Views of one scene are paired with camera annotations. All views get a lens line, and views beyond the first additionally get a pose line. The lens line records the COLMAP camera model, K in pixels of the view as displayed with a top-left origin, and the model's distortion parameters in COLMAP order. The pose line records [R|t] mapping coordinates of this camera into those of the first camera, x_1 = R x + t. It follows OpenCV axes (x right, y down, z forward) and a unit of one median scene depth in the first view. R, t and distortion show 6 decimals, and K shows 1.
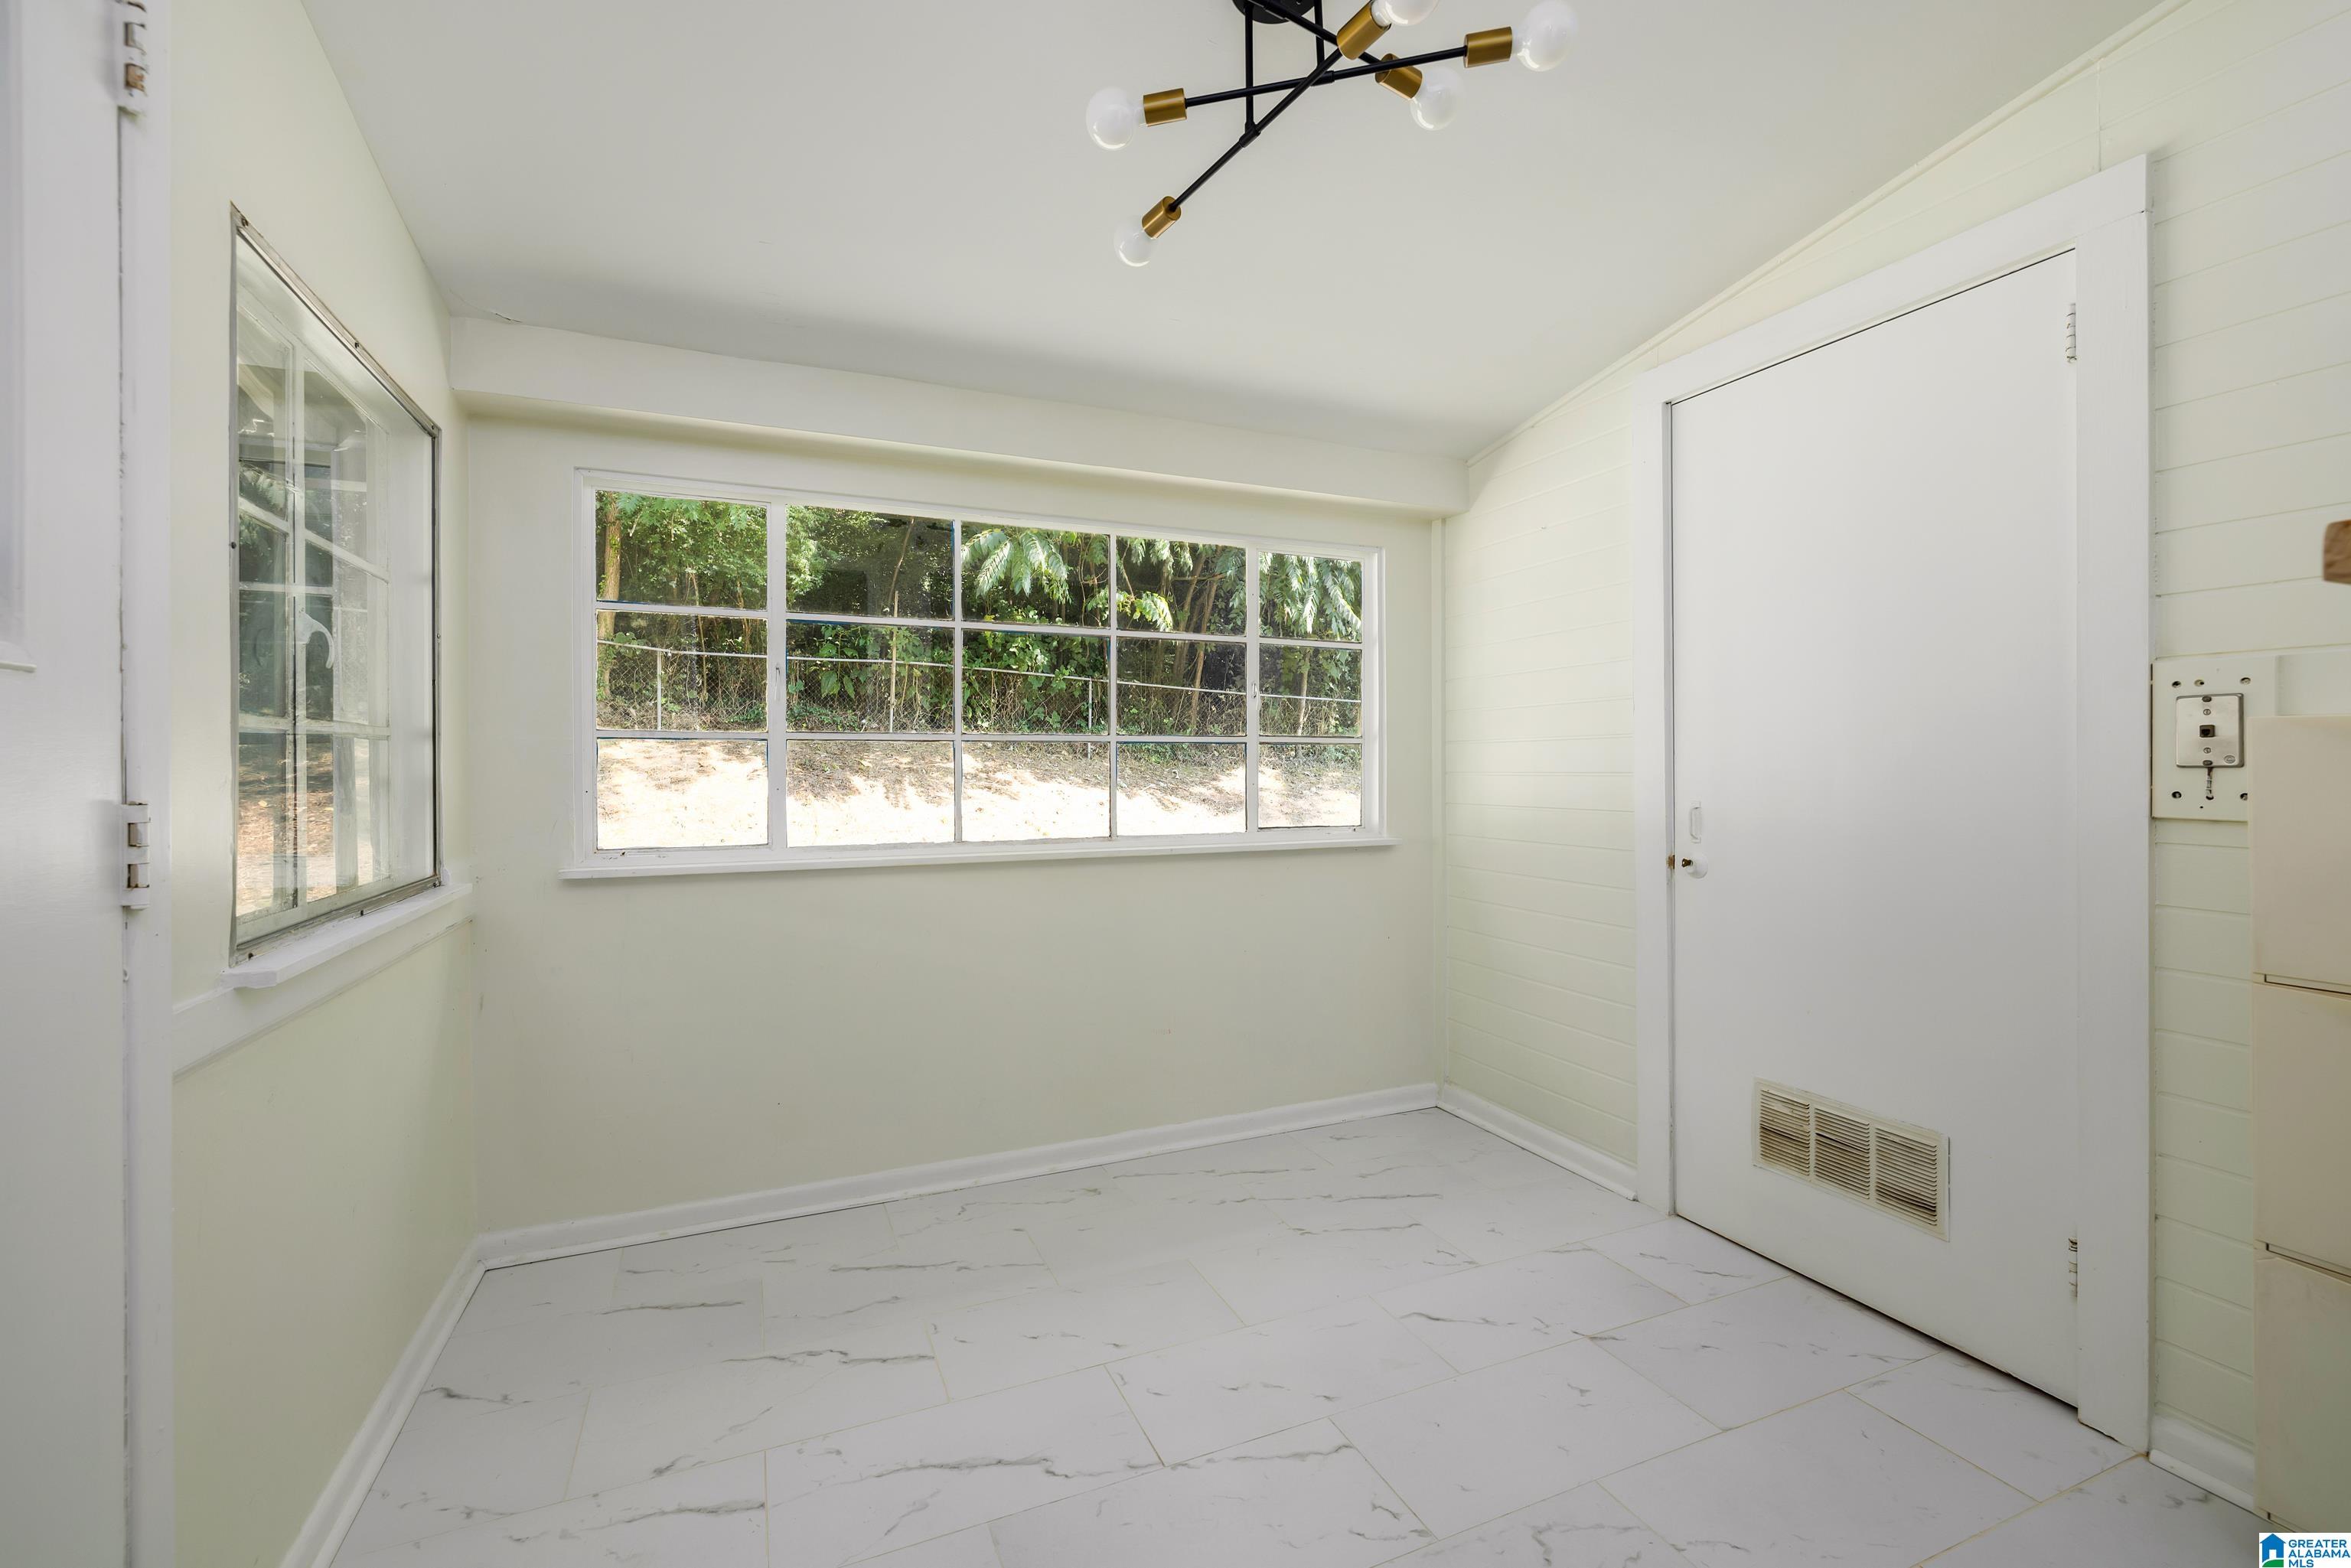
lens RADIAL K [[989.1, 0, 1174.7], [0, 989.1, 768.1], [0, 0, 1]] dist [0.000687, 0.000737]
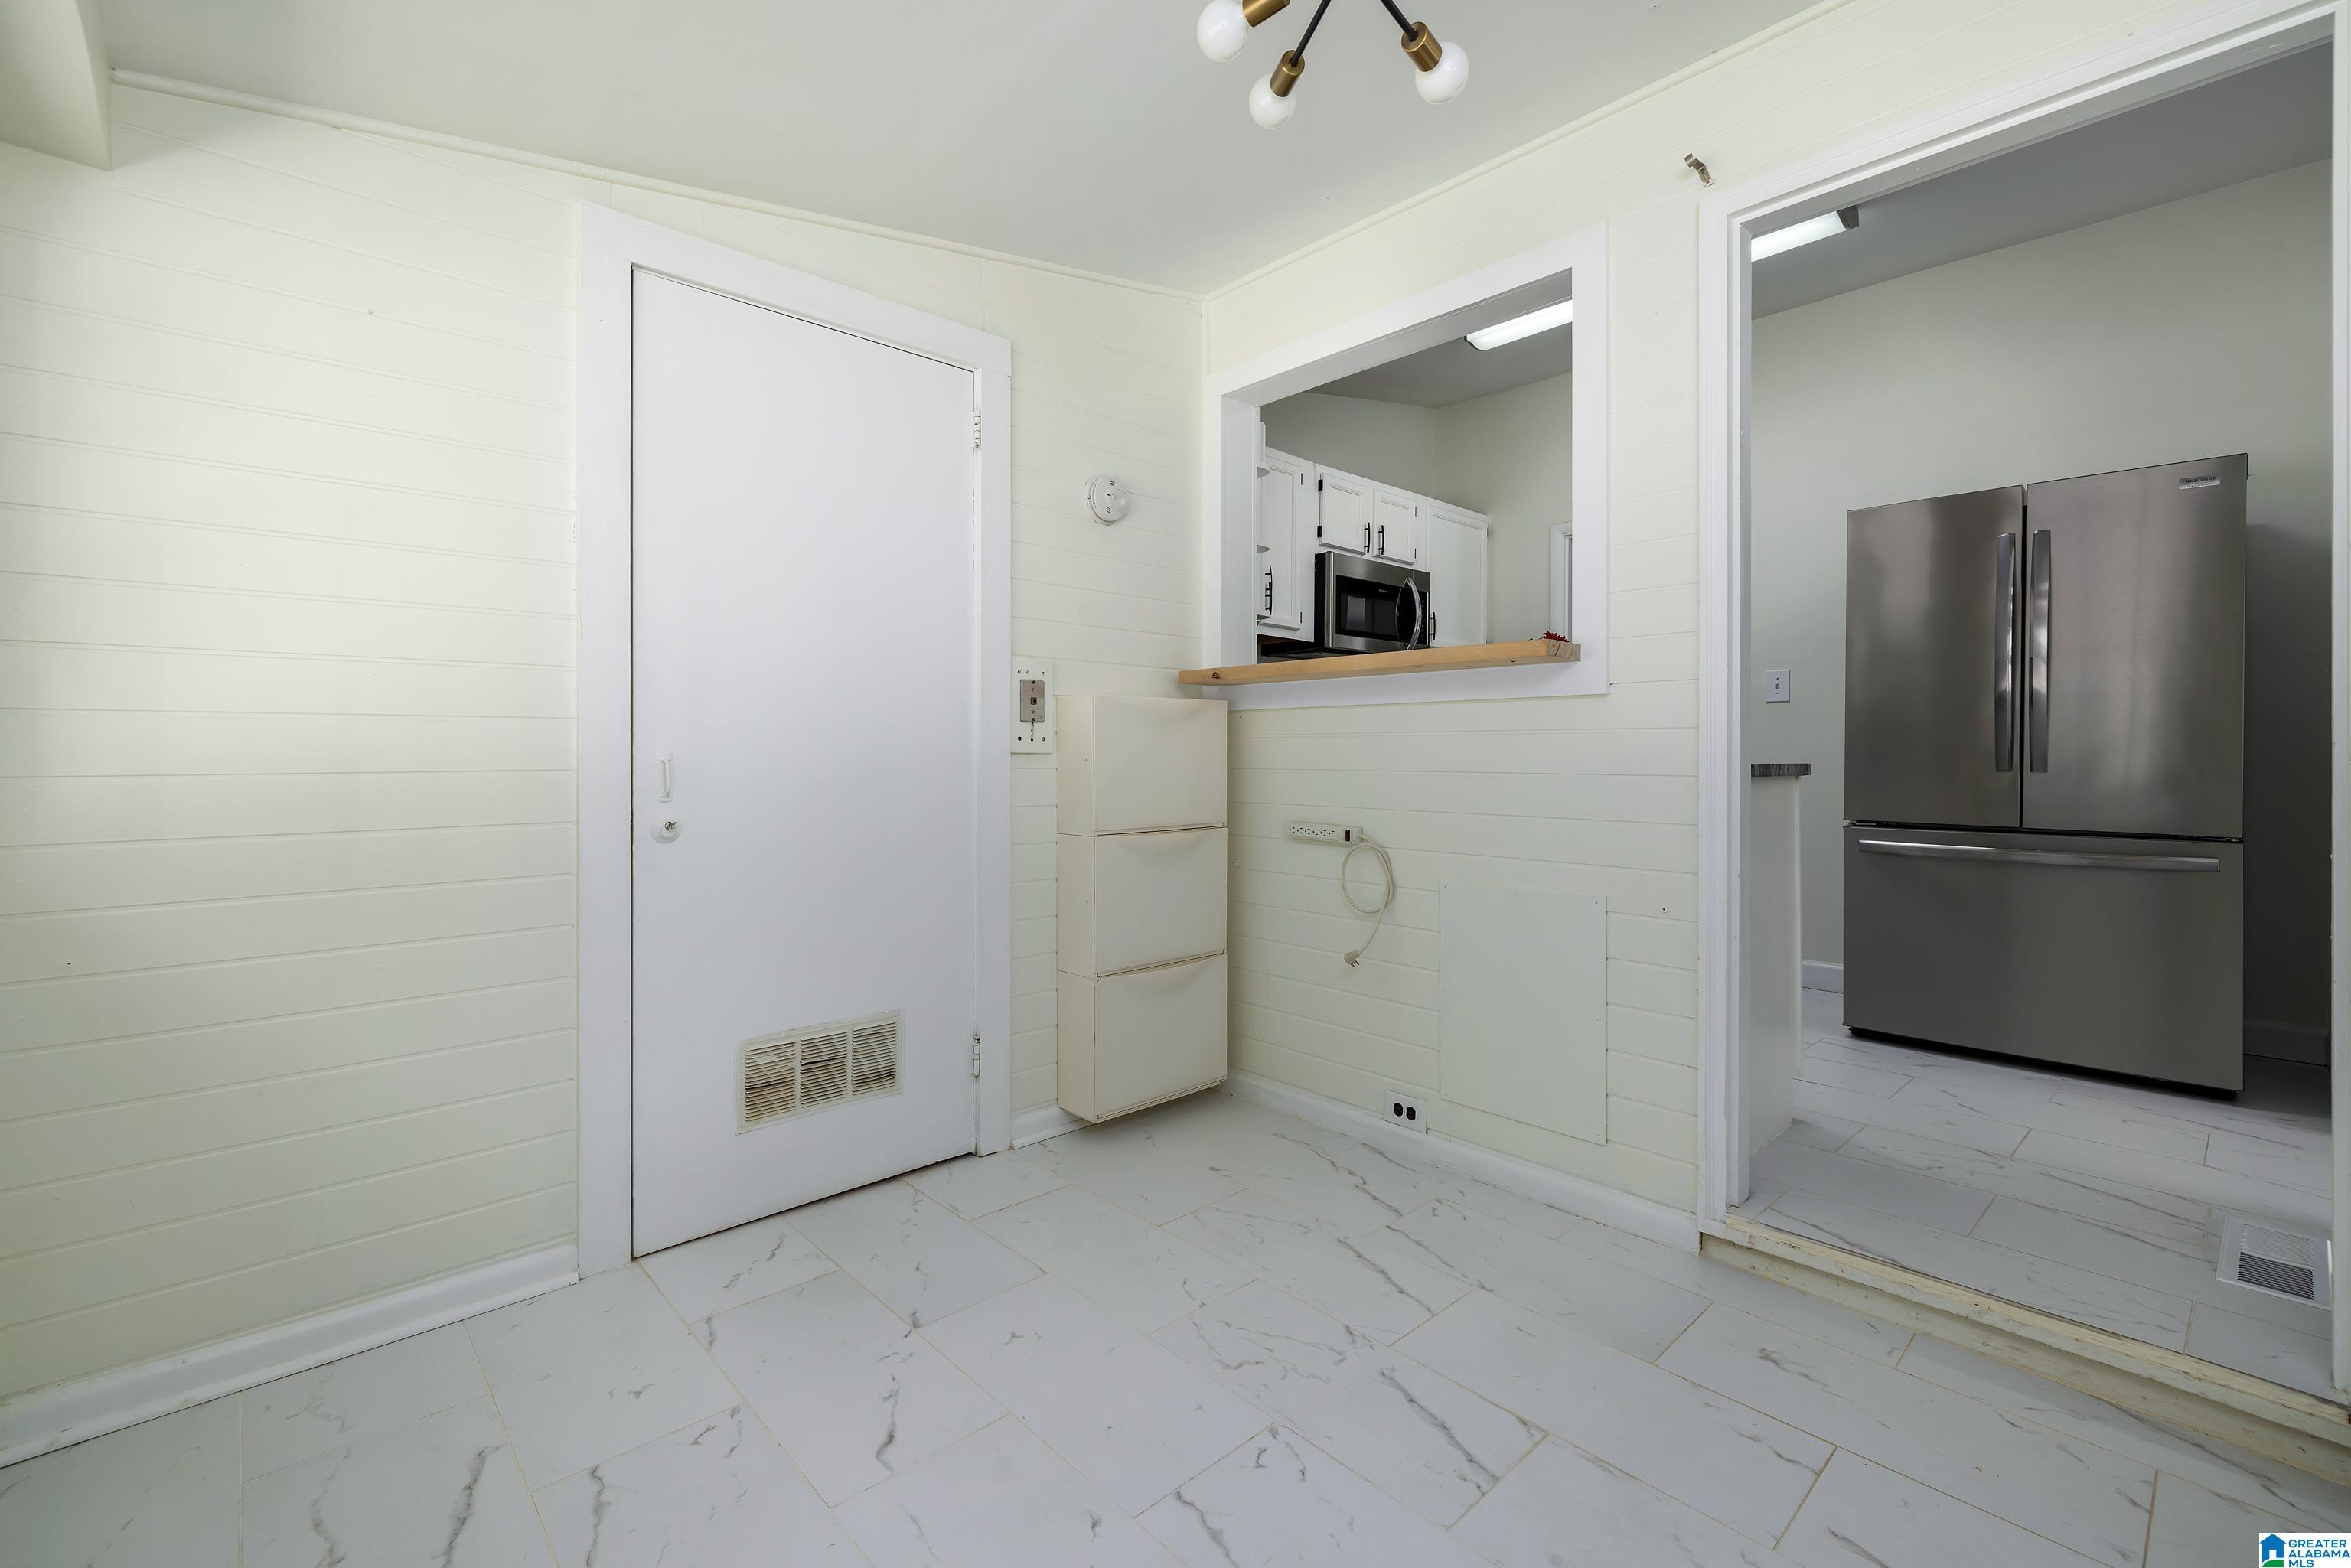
lens RADIAL K [[989.1, 0, 1153.3], [0, 989.1, 750.8], [0, 0, 1]] dist [0.000687, 0.000737]
pose [[-0.304933, -0.000065, 0.952374, -0.489541], [0.004269, 0.999990, 0.001435, 0.035446], [-0.952364, 0.004504, -0.304929, 0.997209]]
